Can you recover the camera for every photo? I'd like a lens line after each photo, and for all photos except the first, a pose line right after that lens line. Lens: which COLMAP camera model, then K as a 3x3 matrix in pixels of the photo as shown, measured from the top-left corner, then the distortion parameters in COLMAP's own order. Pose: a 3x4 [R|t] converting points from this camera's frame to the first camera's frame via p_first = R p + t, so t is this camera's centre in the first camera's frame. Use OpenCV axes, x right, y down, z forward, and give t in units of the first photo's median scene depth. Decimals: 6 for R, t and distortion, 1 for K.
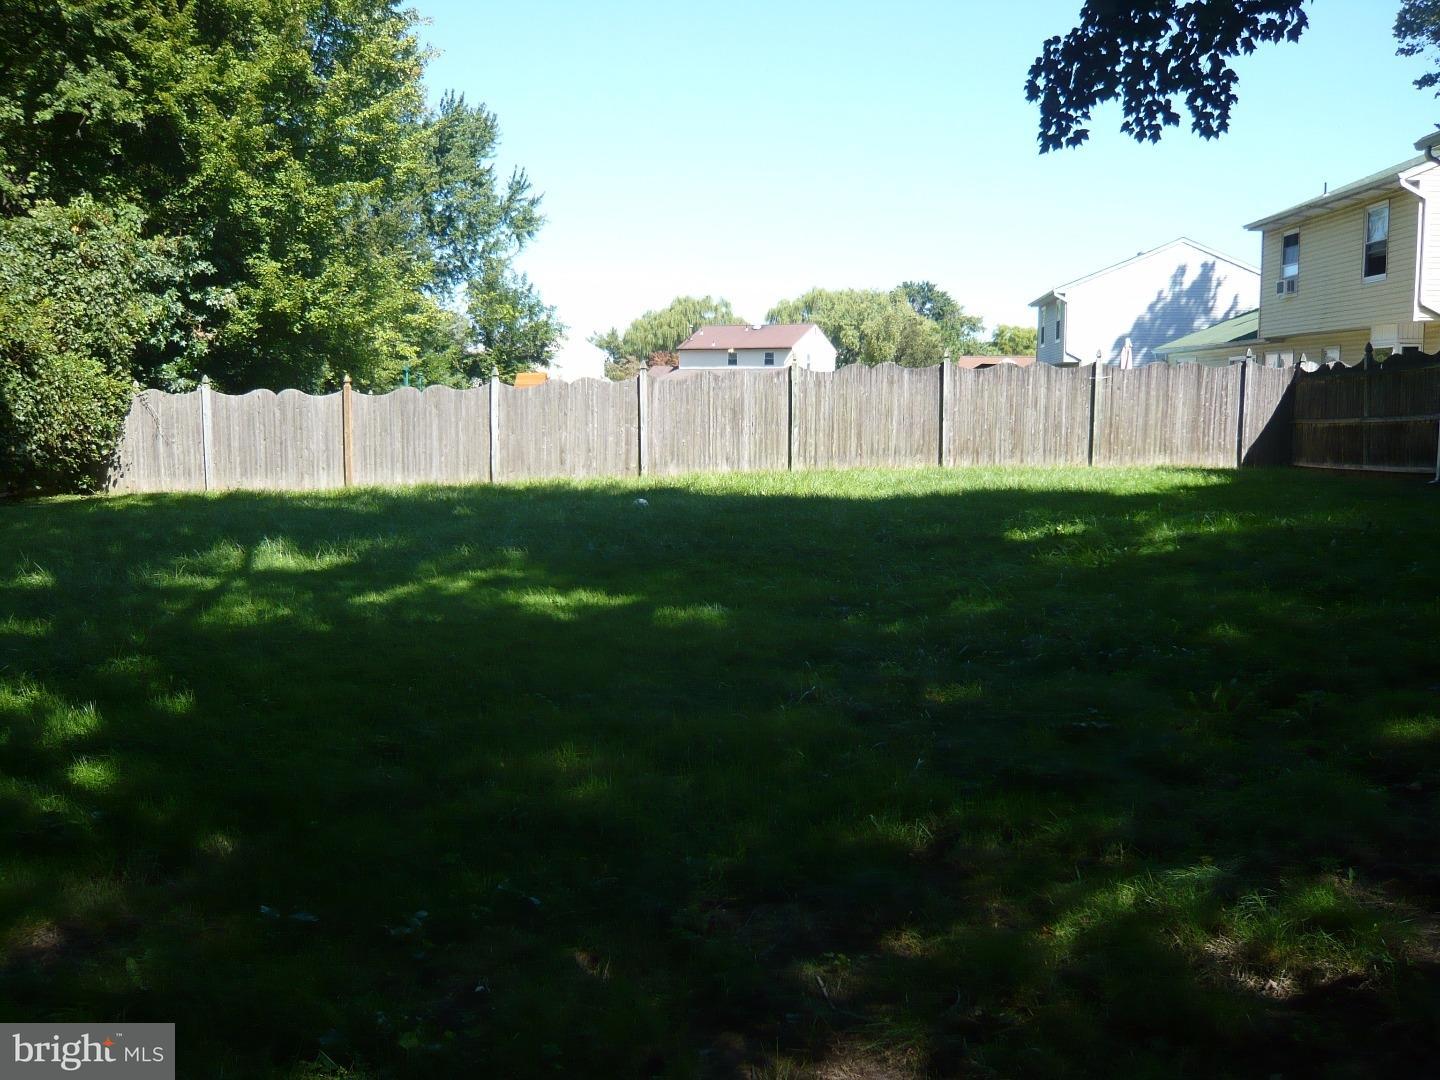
lens RADIAL K [[1183.9, 0, 720.0], [0, 1183.9, 540.0], [0, 0, 1]] dist [-0.088159, 0.004480]
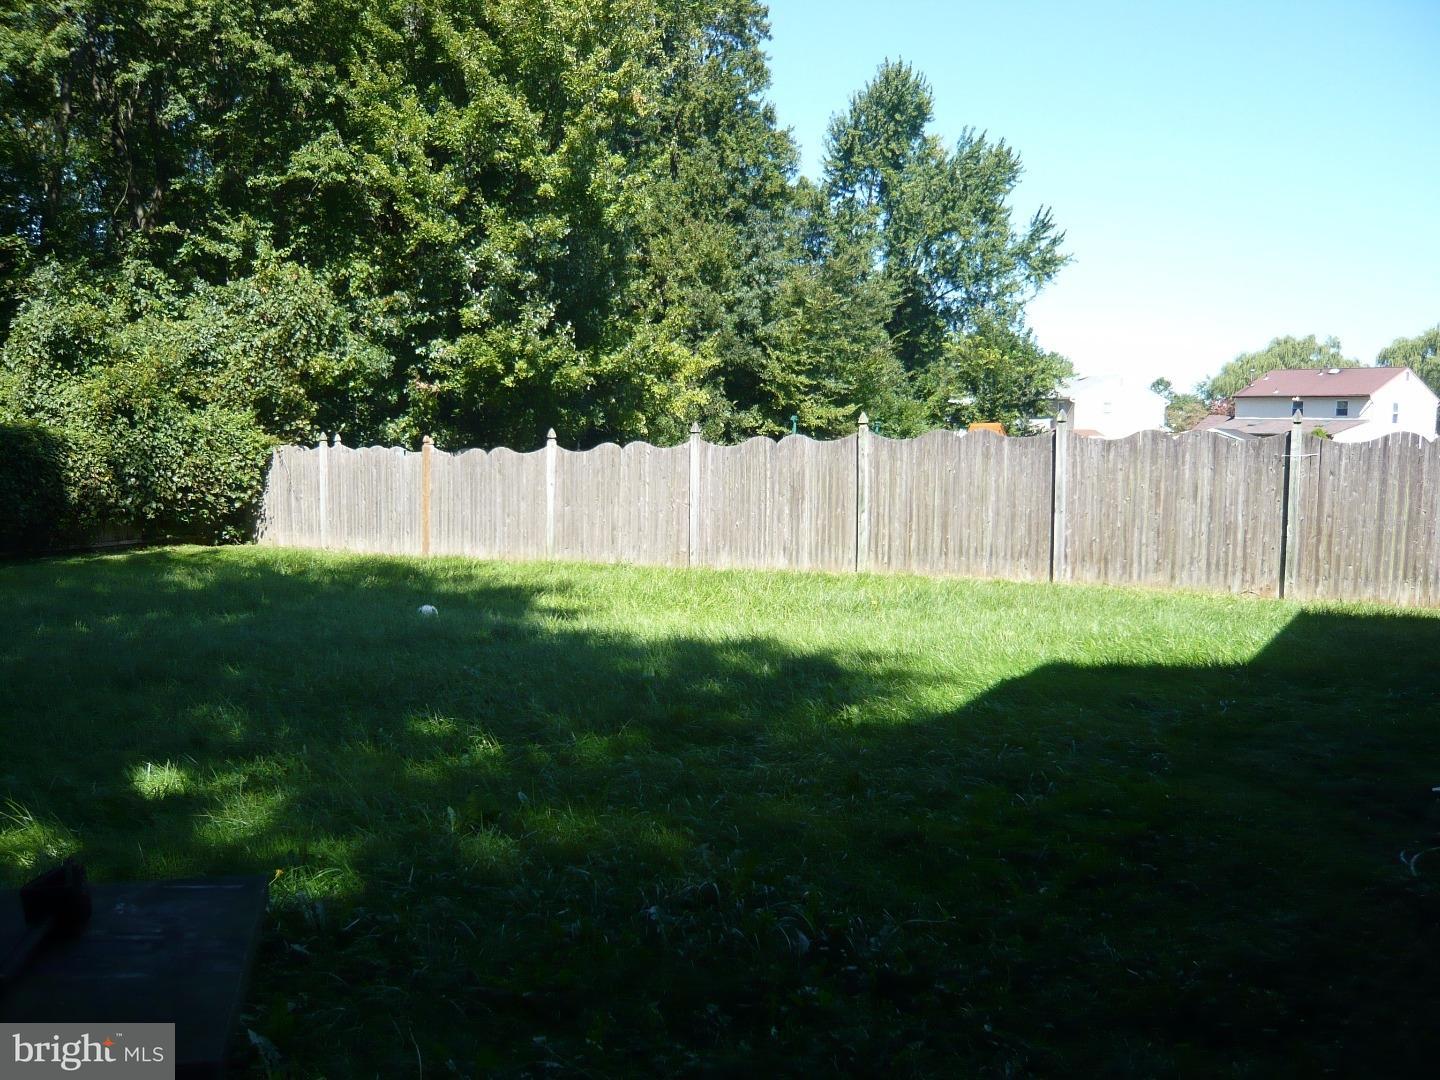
lens RADIAL K [[1207.7, 0, 623.4], [0, 1207.7, 540.9], [0, 0, 1]] dist [-0.147371, 0.149717]
pose [[0.864074, 0.054335, -0.500423, 0.313825], [-0.073971, 0.997070, -0.019465, -0.050863], [0.497900, 0.053836, 0.865562, 0.261731]]
